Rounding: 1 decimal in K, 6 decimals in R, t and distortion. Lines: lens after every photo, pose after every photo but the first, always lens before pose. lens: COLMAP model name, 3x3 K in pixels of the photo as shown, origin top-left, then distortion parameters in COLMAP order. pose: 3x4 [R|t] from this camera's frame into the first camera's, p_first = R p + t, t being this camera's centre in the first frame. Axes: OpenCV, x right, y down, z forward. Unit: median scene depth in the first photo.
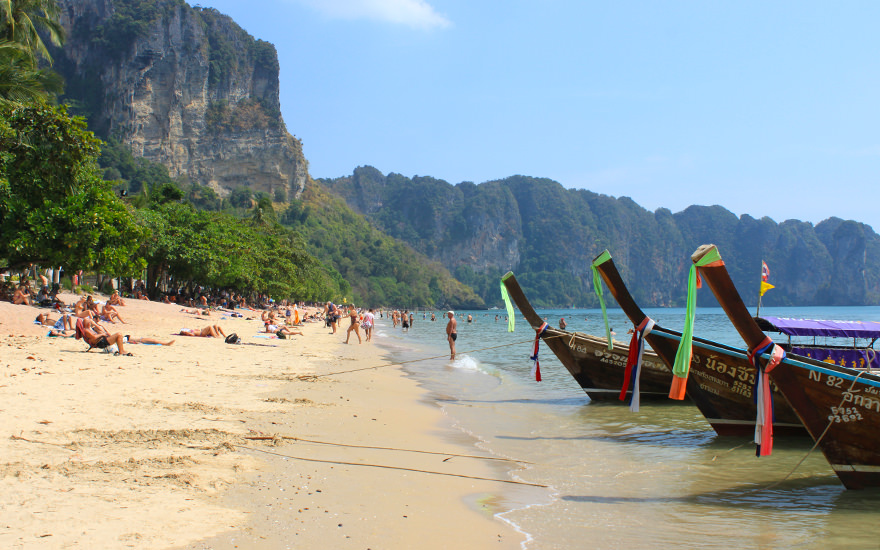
lens RADIAL K [[771.4, 0, 440.0], [0, 771.4, 275.0], [0, 0, 1]] dist [-0.072667, -0.001384]
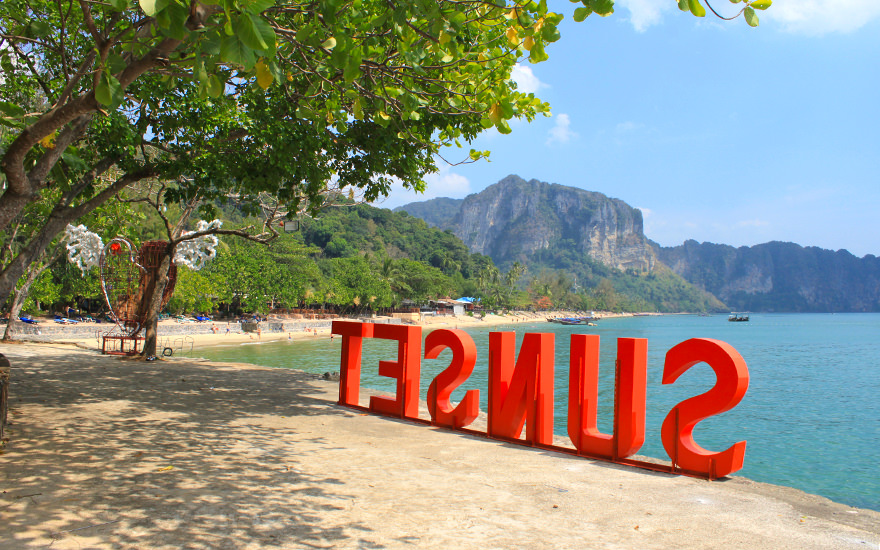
lens RADIAL K [[771.4, 0, 440.0], [0, 771.4, 275.0], [0, 0, 1]] dist [-0.072667, -0.001384]
pose [[0.884096, -0.012292, -0.467144, 0.404674], [0.013962, 0.999903, 0.000113, -0.095176], [0.467097, -0.006622, 0.884181, -1.671246]]
